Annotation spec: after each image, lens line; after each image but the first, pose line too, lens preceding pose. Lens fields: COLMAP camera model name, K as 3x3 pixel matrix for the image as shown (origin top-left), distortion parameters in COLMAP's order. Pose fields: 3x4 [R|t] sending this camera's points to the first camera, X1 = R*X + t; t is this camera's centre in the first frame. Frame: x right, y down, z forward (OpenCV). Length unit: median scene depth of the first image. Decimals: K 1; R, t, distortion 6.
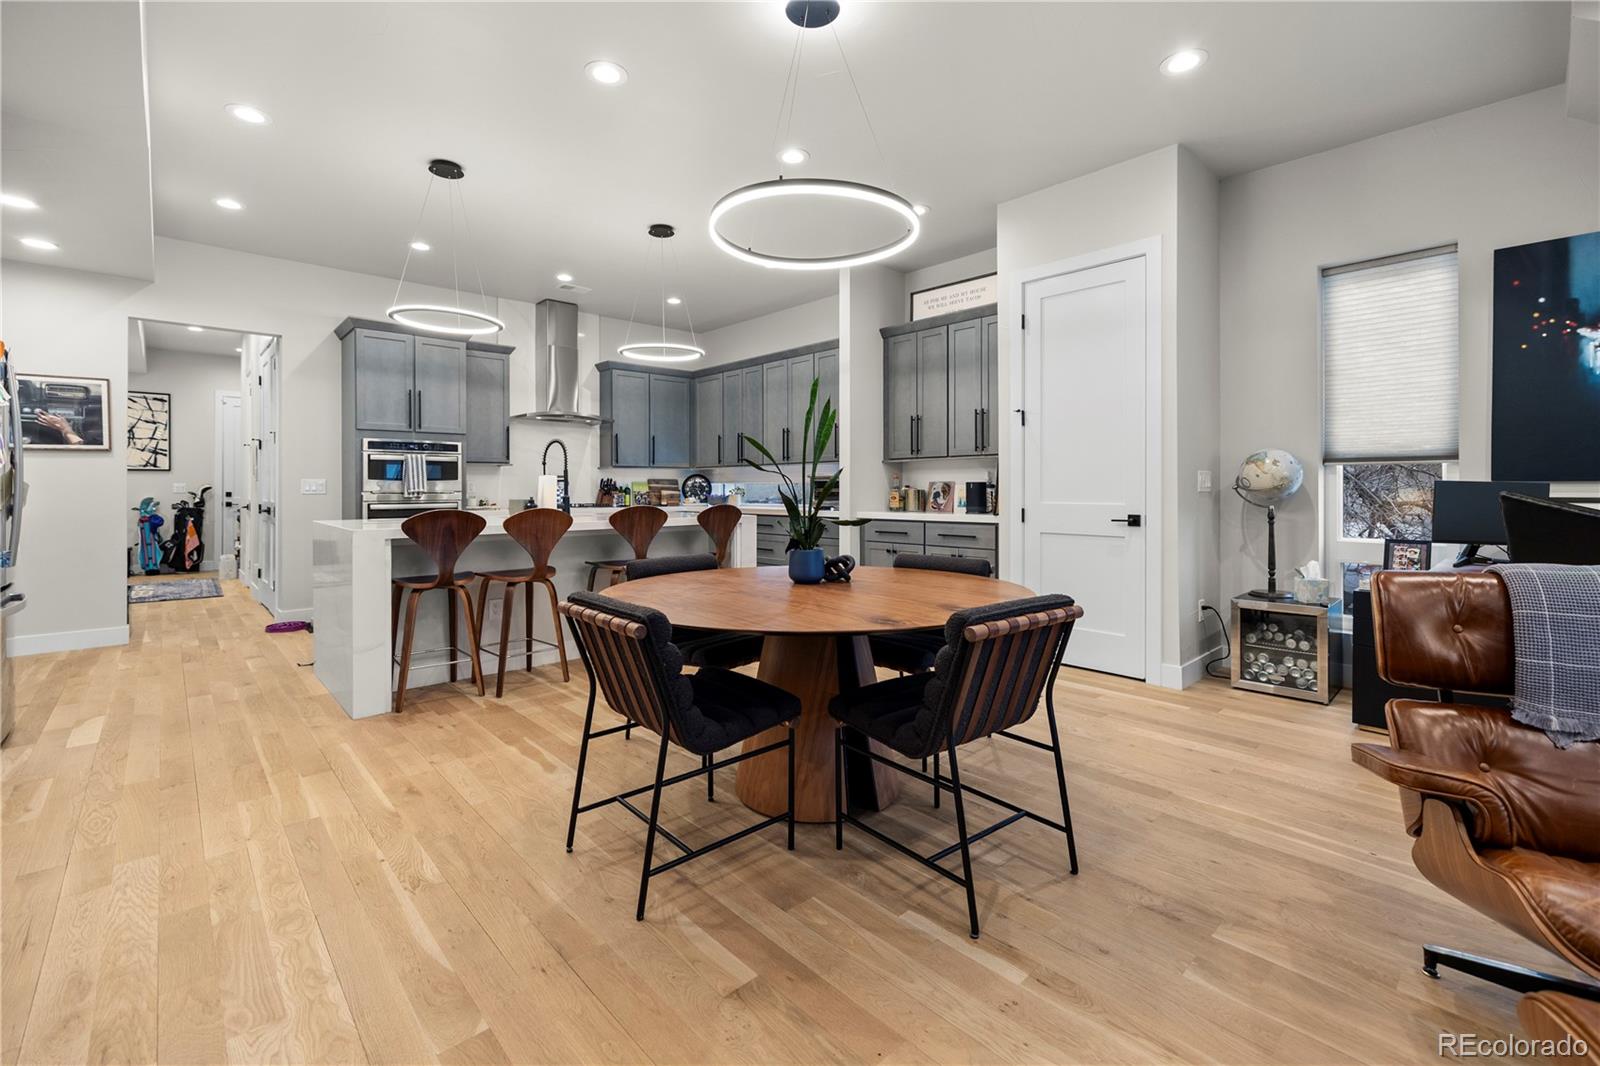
lens RADIAL K [[690.5, 0, 801.1], [0, 690.5, 484.8], [0, 0, 1]] dist [-0.000331, -0.000019]
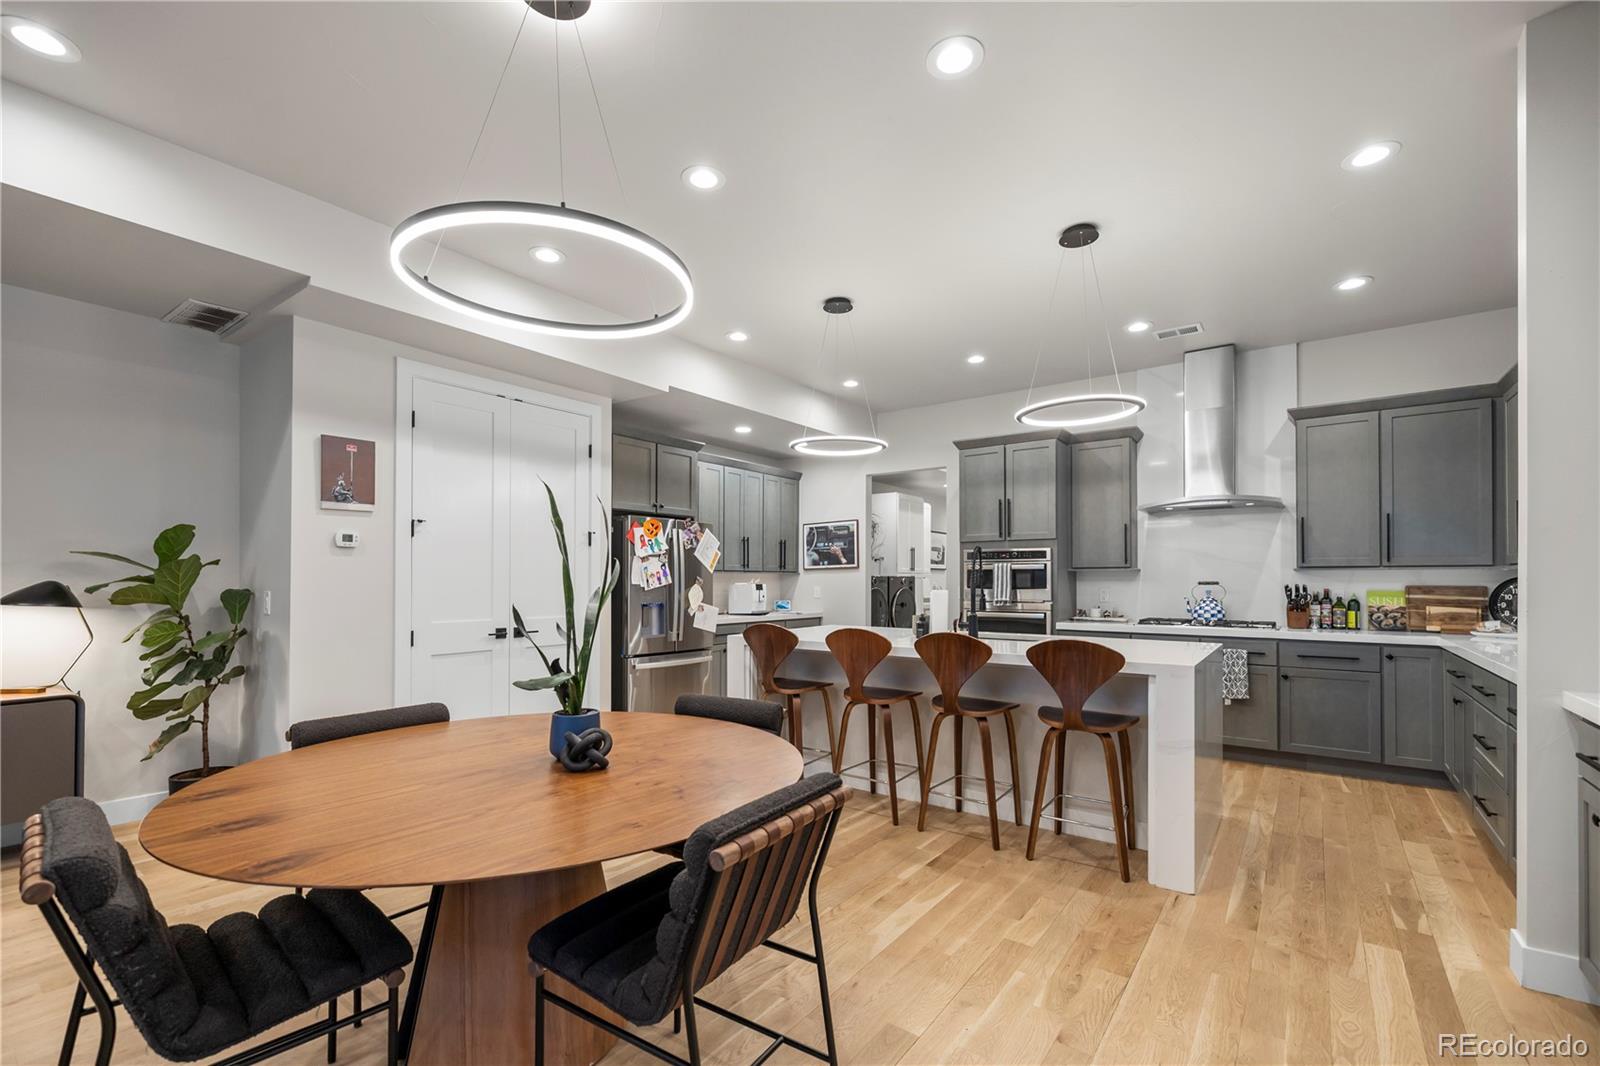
lens RADIAL K [[686.2, 0, 798.3], [0, 686.2, 575.4], [0, 0, 1]] dist [-0.000291, 0.000024]
pose [[0.175835, -0.005168, -0.984406, 0.373910], [0.003469, 0.999983, -0.004630, -0.022809], [0.984413, -0.002601, 0.175850, 0.533014]]
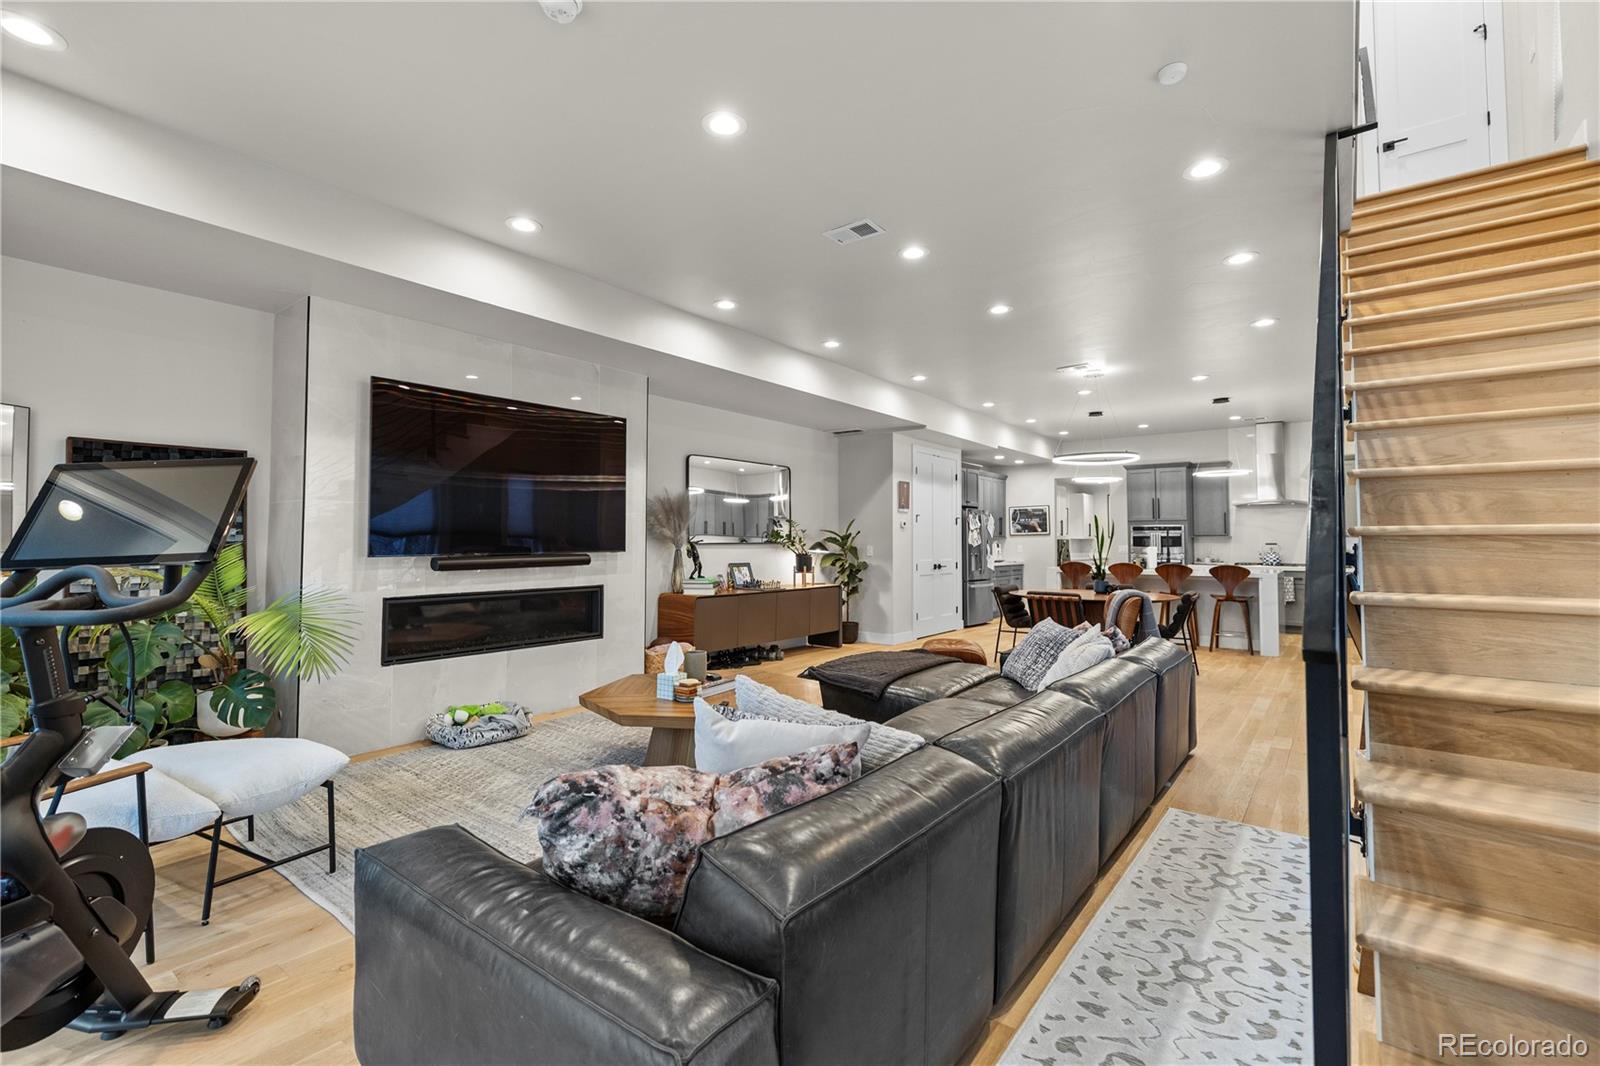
lens RADIAL K [[701.5, 0, 798.5], [0, 701.5, 506.7], [0, 0, 1]] dist [-0.001287, -0.000321]
pose [[0.156766, -0.046669, -0.986533, 1.142623], [0.000345, 0.998885, -0.047198, -0.026343], [0.987636, 0.007058, 0.156607, -0.233160]]
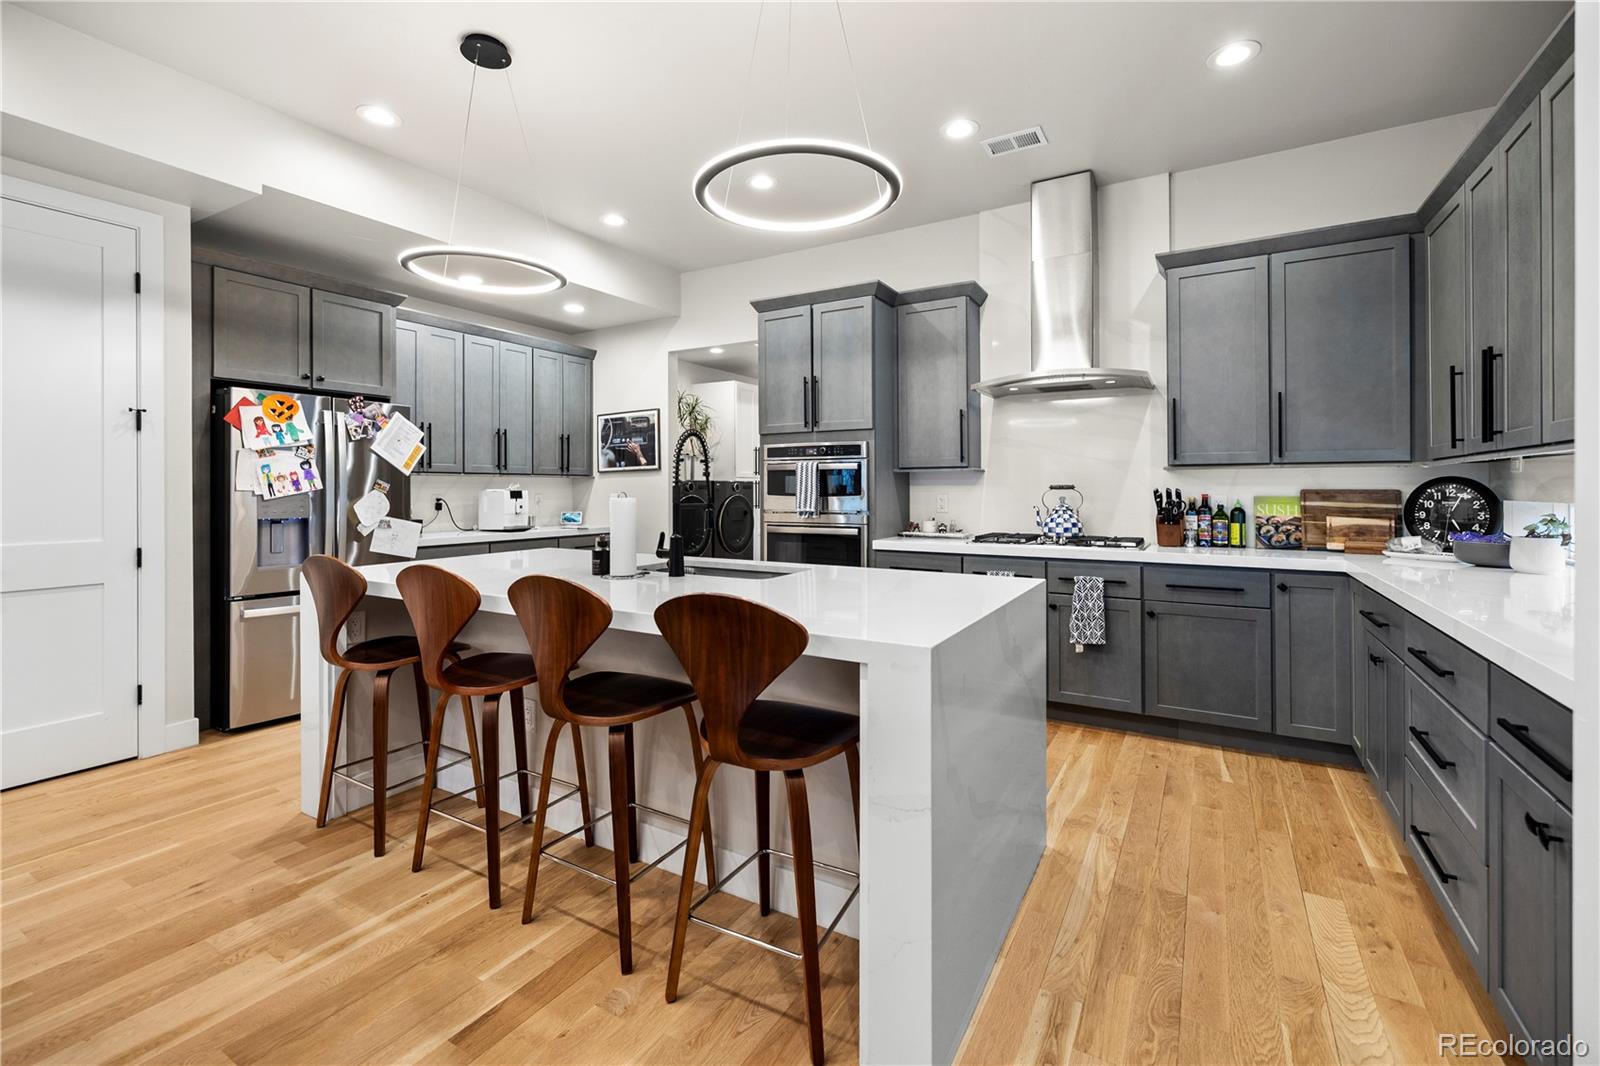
lens RADIAL K [[690.5, 0, 801.1], [0, 690.5, 484.8], [0, 0, 1]] dist [-0.000331, -0.000019]
pose [[0.282438, -0.003662, -0.959278, 0.165869], [0.005320, 0.999983, -0.002251, -0.017045], [0.959271, -0.004467, 0.282453, 0.781504]]
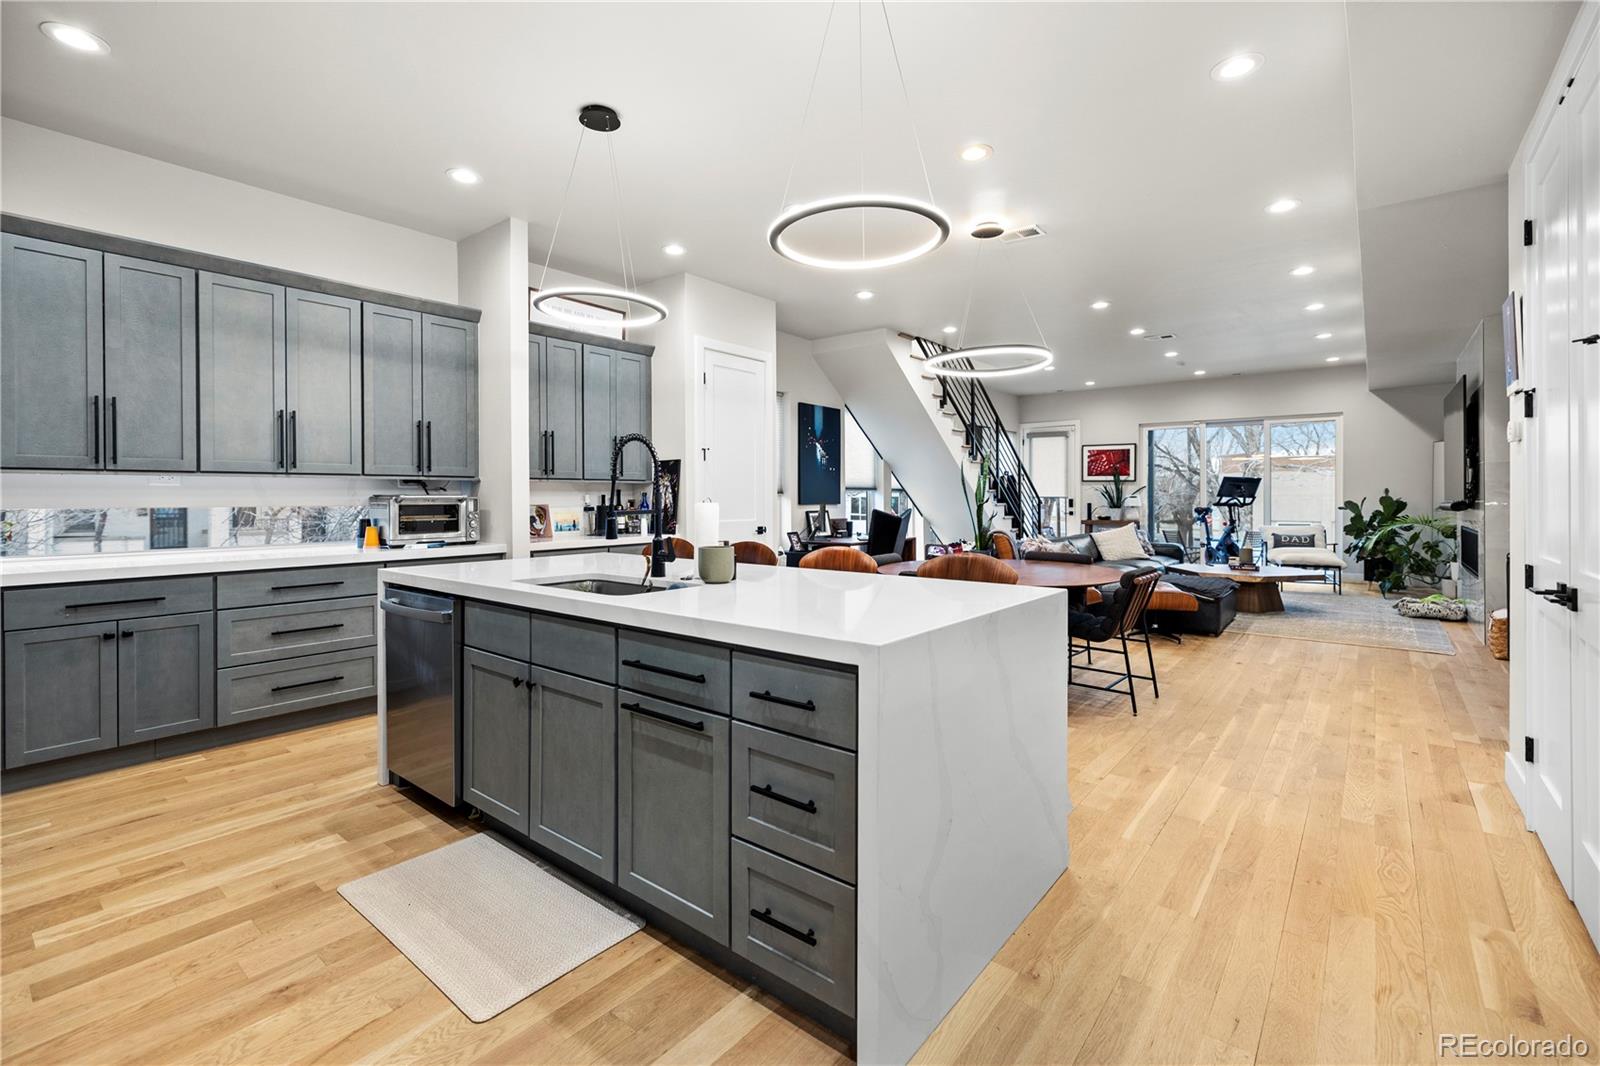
lens RADIAL K [[701.5, 0, 798.5], [0, 701.5, 506.7], [0, 0, 1]] dist [-0.001287, -0.000321]
pose [[-0.135884, -0.012603, 0.990645, -0.761616], [-0.000539, 0.999920, 0.012647, -0.013980], [-0.990725, 0.001184, -0.135880, 0.798333]]
